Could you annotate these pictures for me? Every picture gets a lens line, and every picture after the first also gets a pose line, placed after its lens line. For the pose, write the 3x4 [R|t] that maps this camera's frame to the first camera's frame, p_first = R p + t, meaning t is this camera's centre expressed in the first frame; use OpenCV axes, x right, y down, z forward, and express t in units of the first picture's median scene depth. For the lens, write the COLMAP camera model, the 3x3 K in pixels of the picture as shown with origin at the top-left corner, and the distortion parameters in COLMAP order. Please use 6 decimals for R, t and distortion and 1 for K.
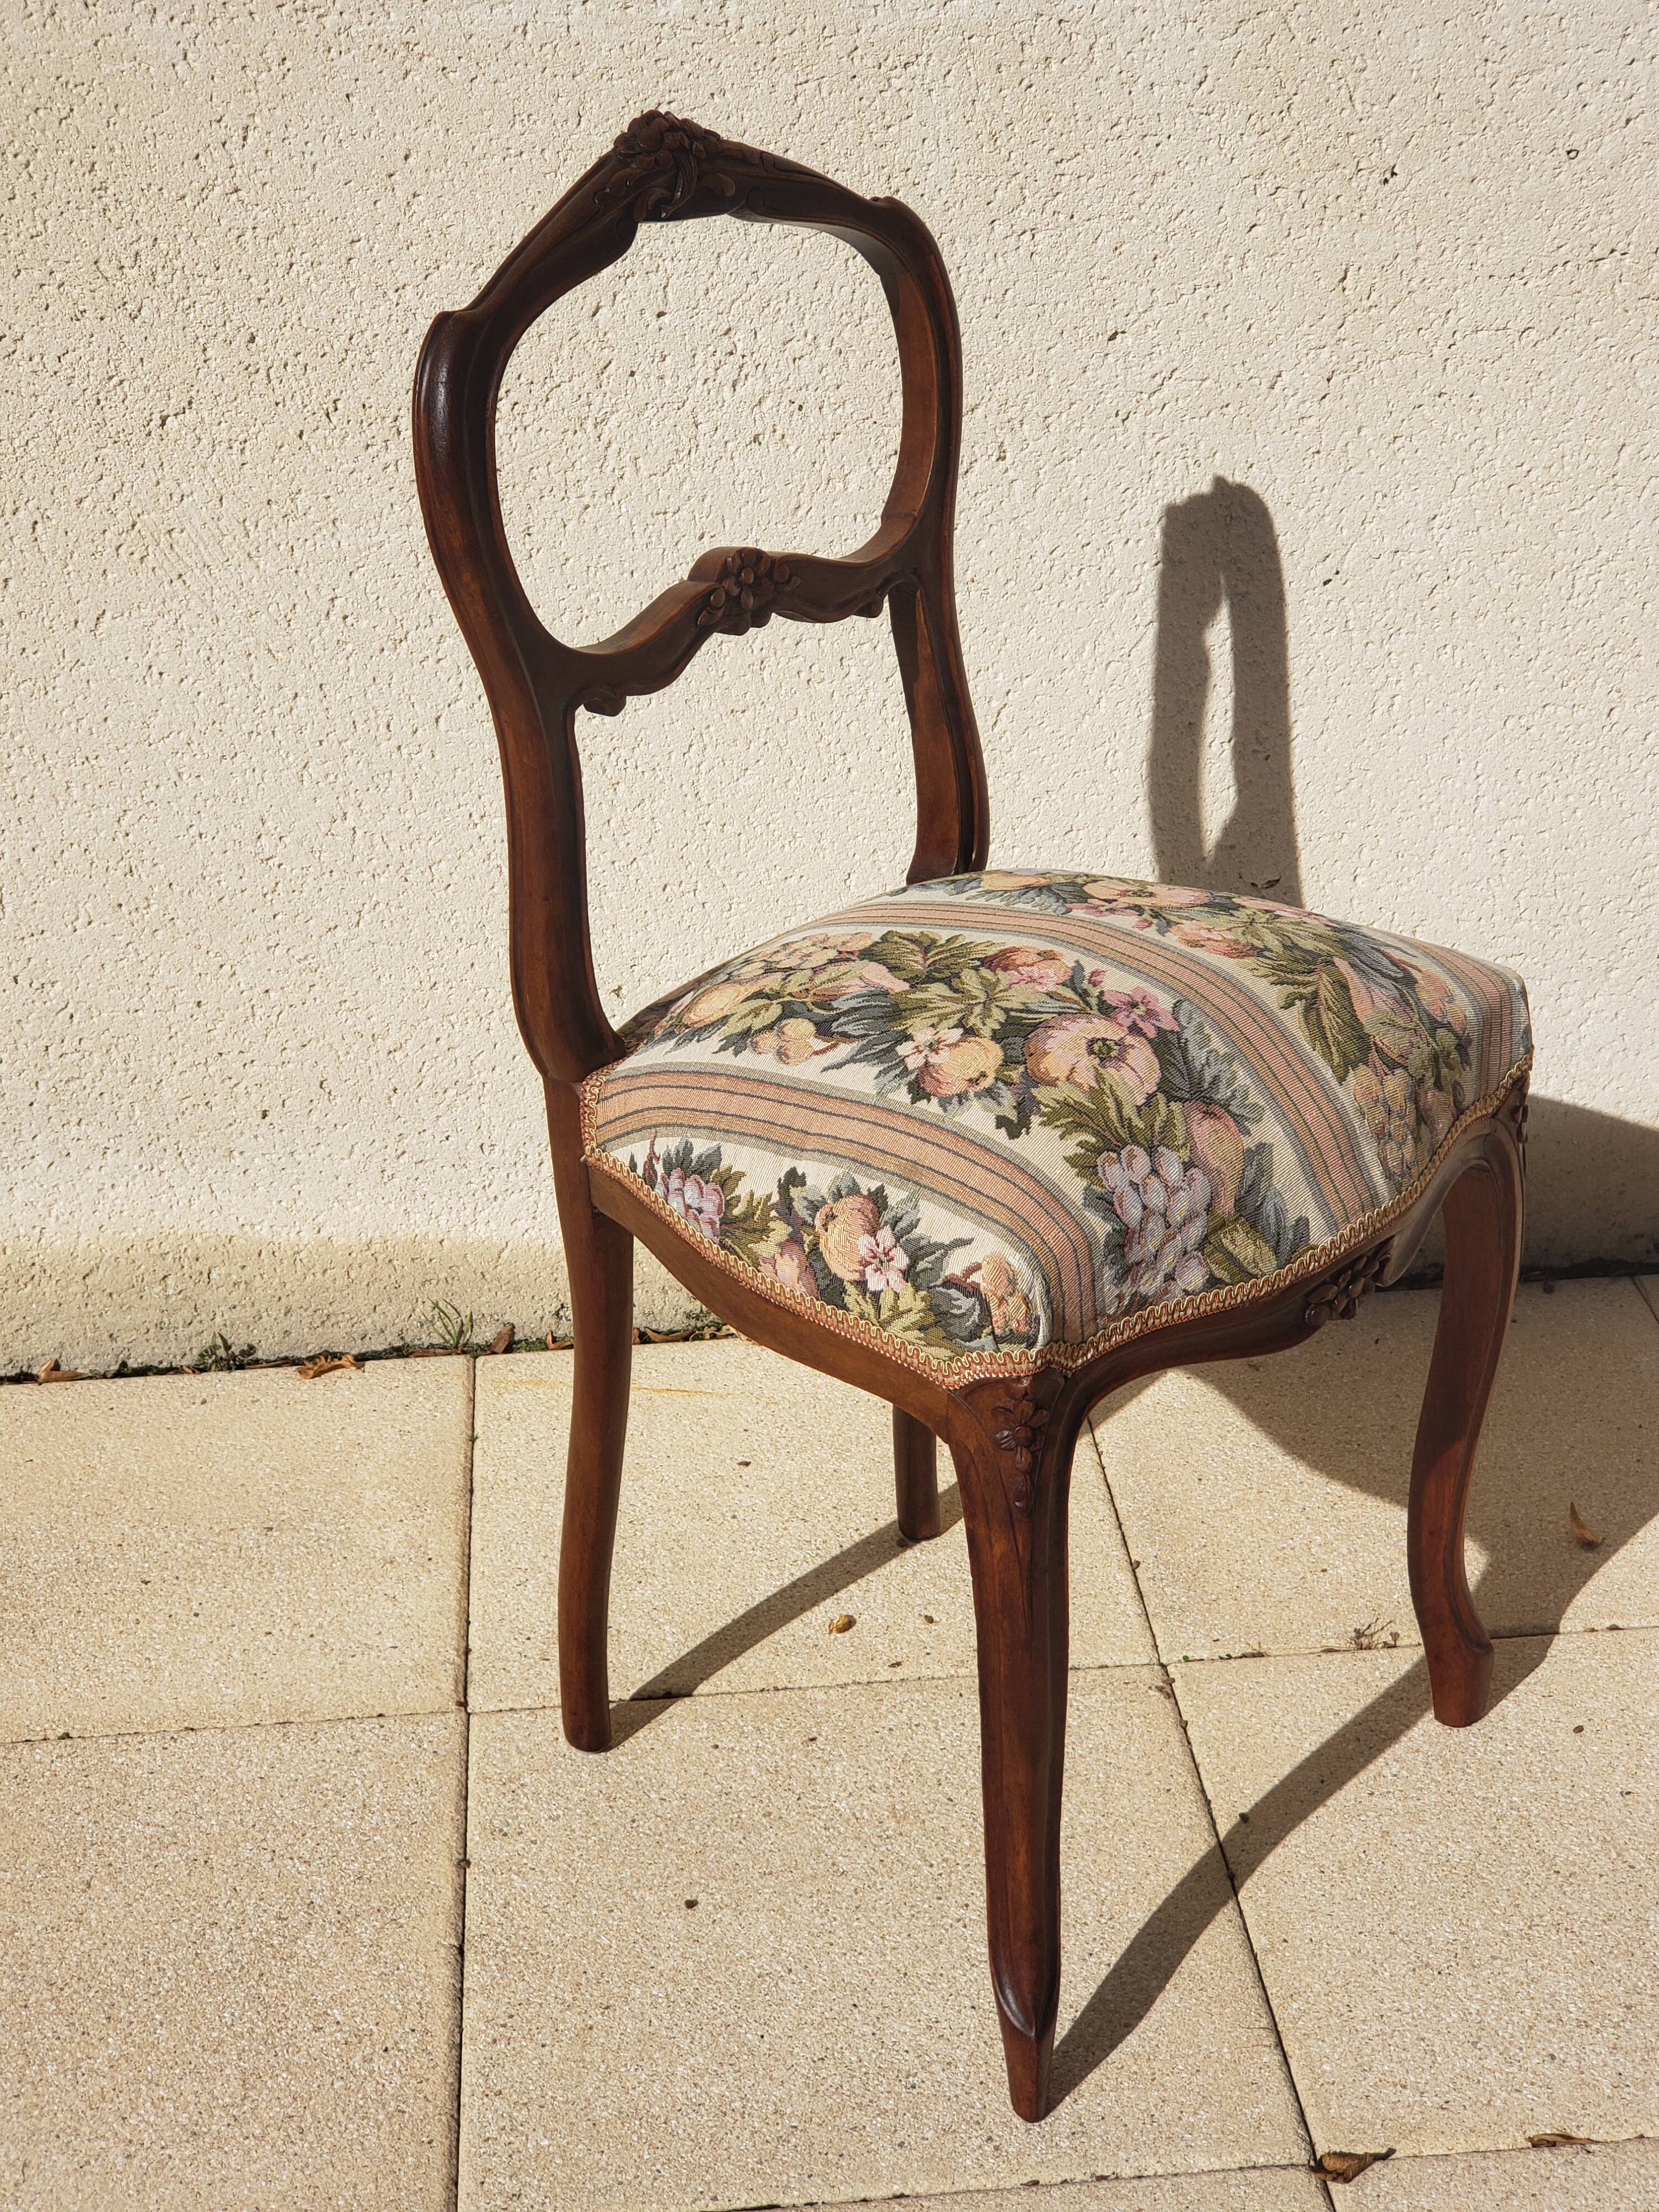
lens RADIAL K [[3349.3, 0, 828.9], [0, 3349.3, 1084.7], [0, 0, 1]] dist [0.068564, 0.000000]
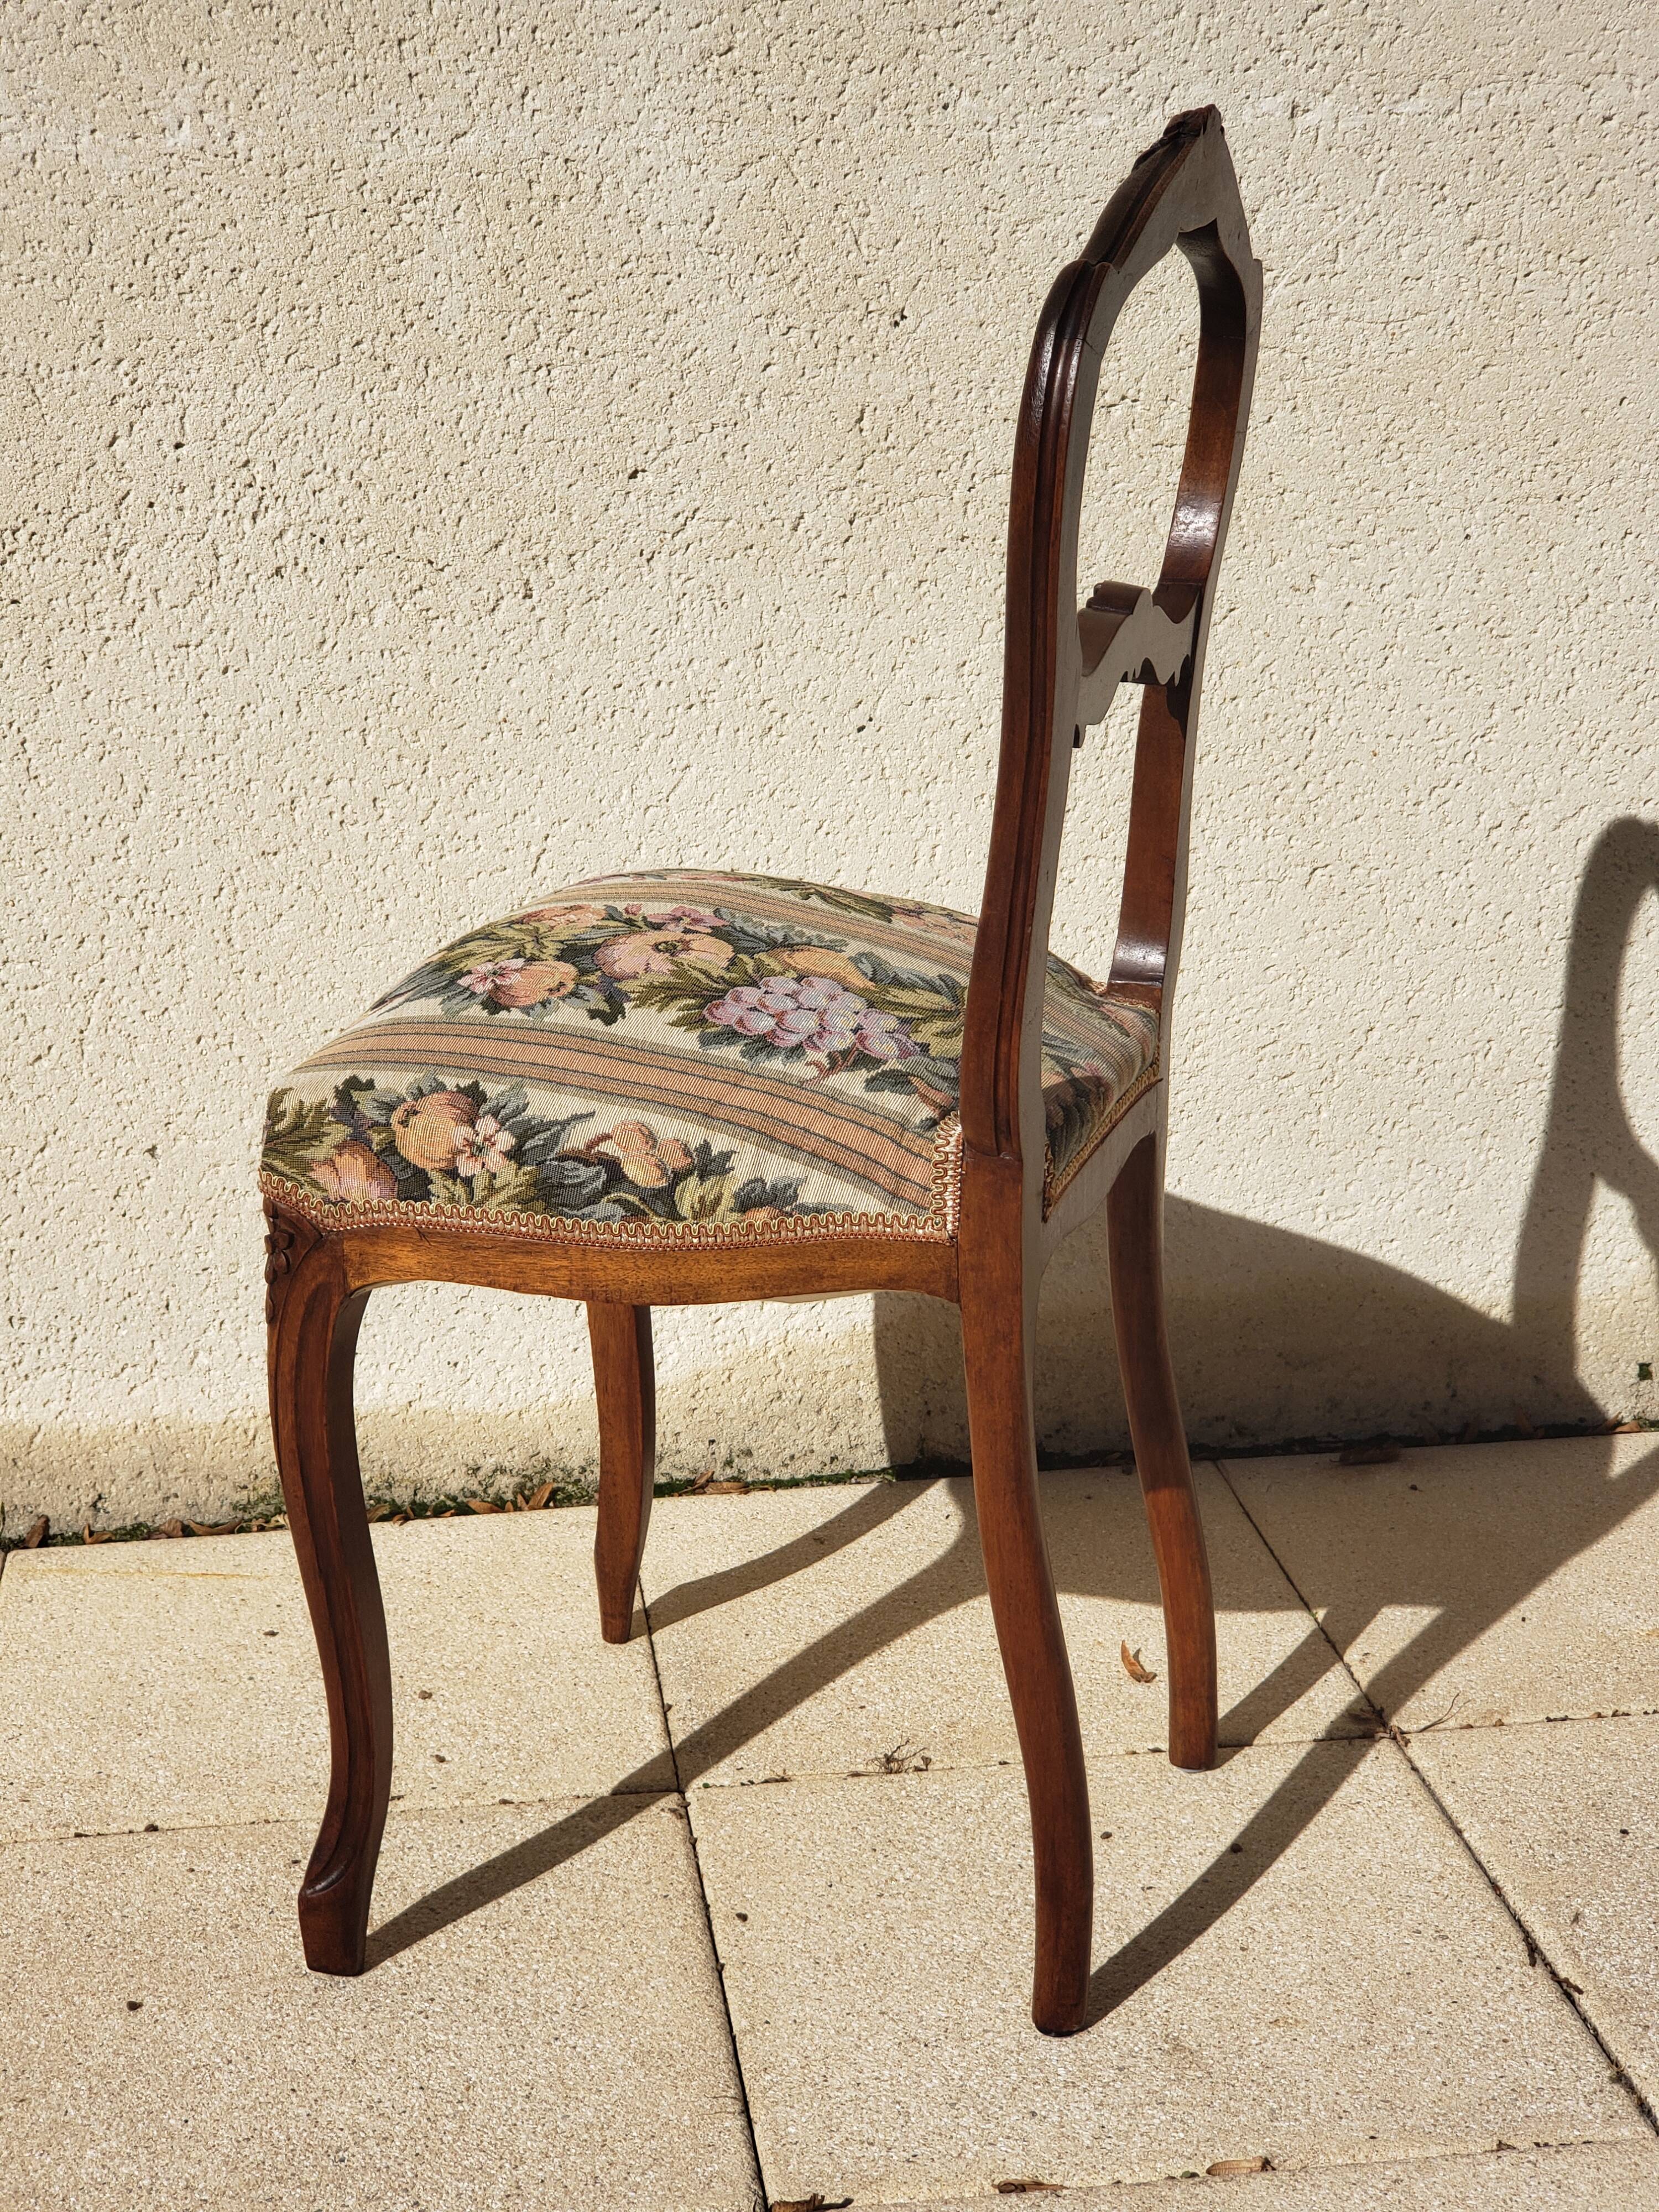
lens RADIAL K [[3349.3, 0, 779.1], [0, 3349.3, 1158.3], [0, 0, 1]] dist [0.068564, 0.000000]
pose [[0.999435, -0.007100, 0.032839, 0.094187], [0.012259, 0.987091, -0.159691, 0.143098], [-0.031281, 0.160004, 0.986621, 0.036412]]
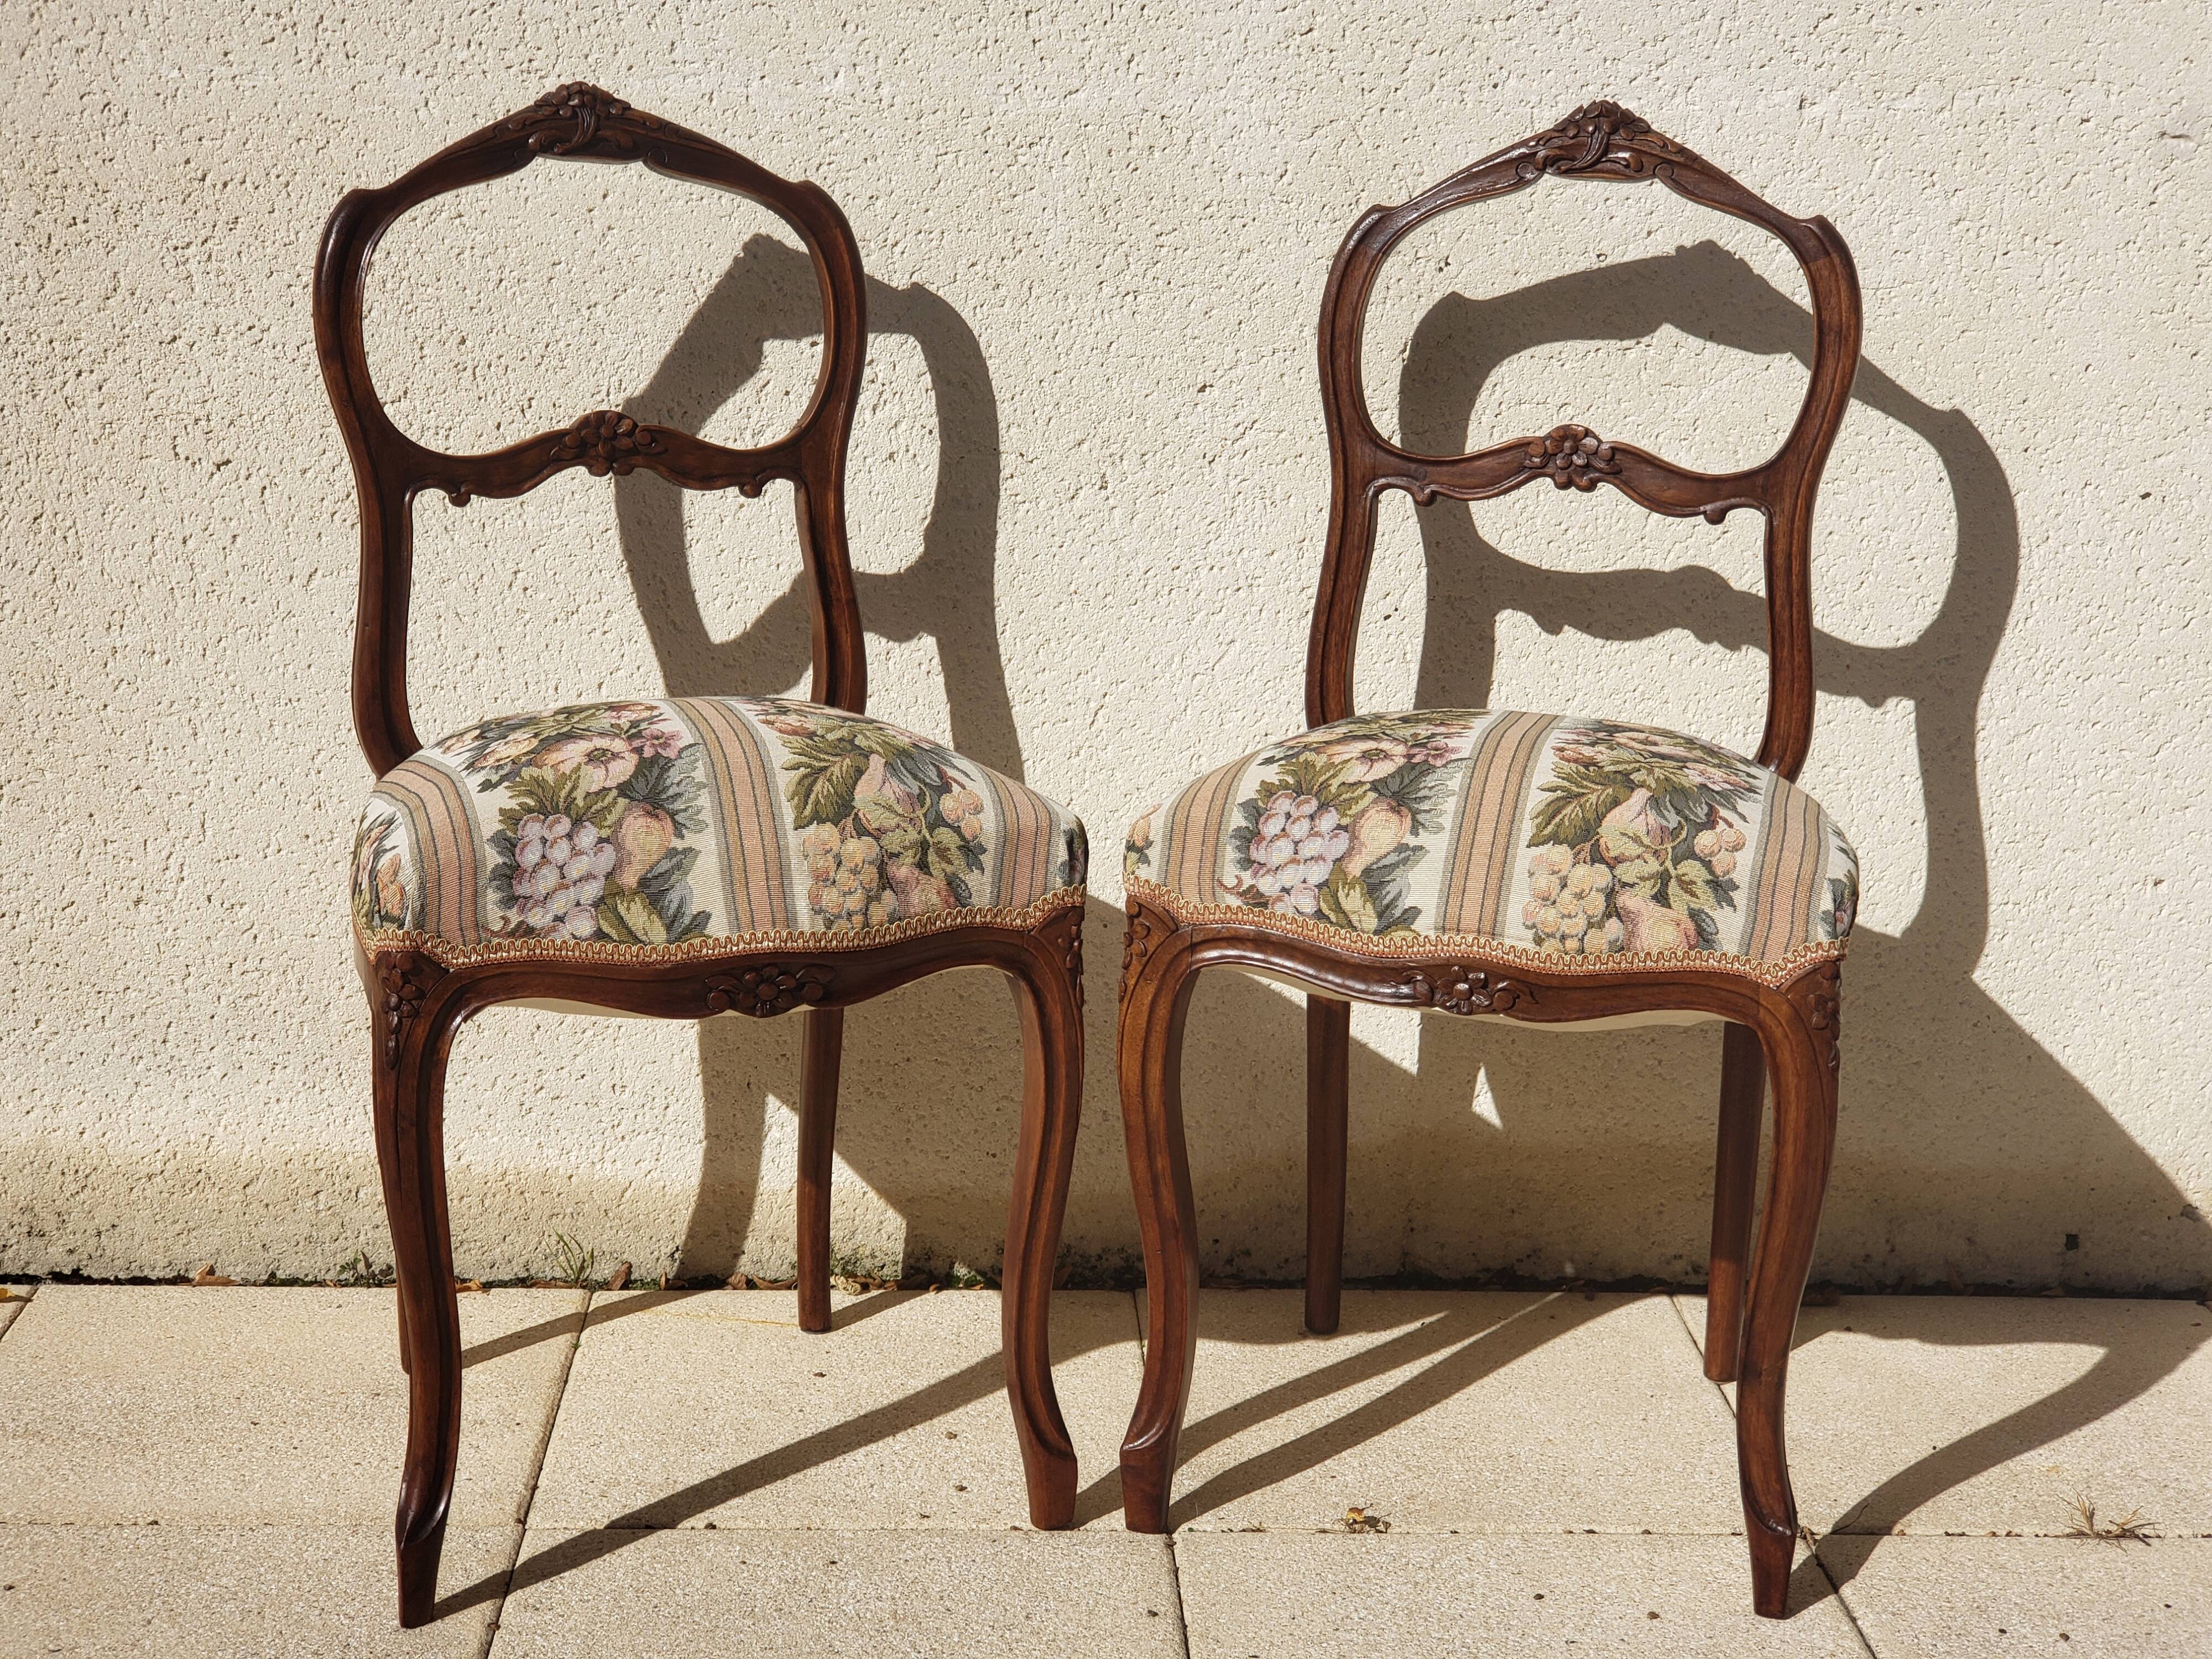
lens RADIAL K [[3349.3, 0, 1068.4], [0, 3349.3, 868.1], [0, 0, 1]] dist [0.068564, 0.000000]
pose [[0.997474, 0.058209, -0.040698, 0.095757], [-0.065312, 0.976889, -0.203527, 0.179767], [0.027911, 0.205671, 0.978223, -0.100053]]
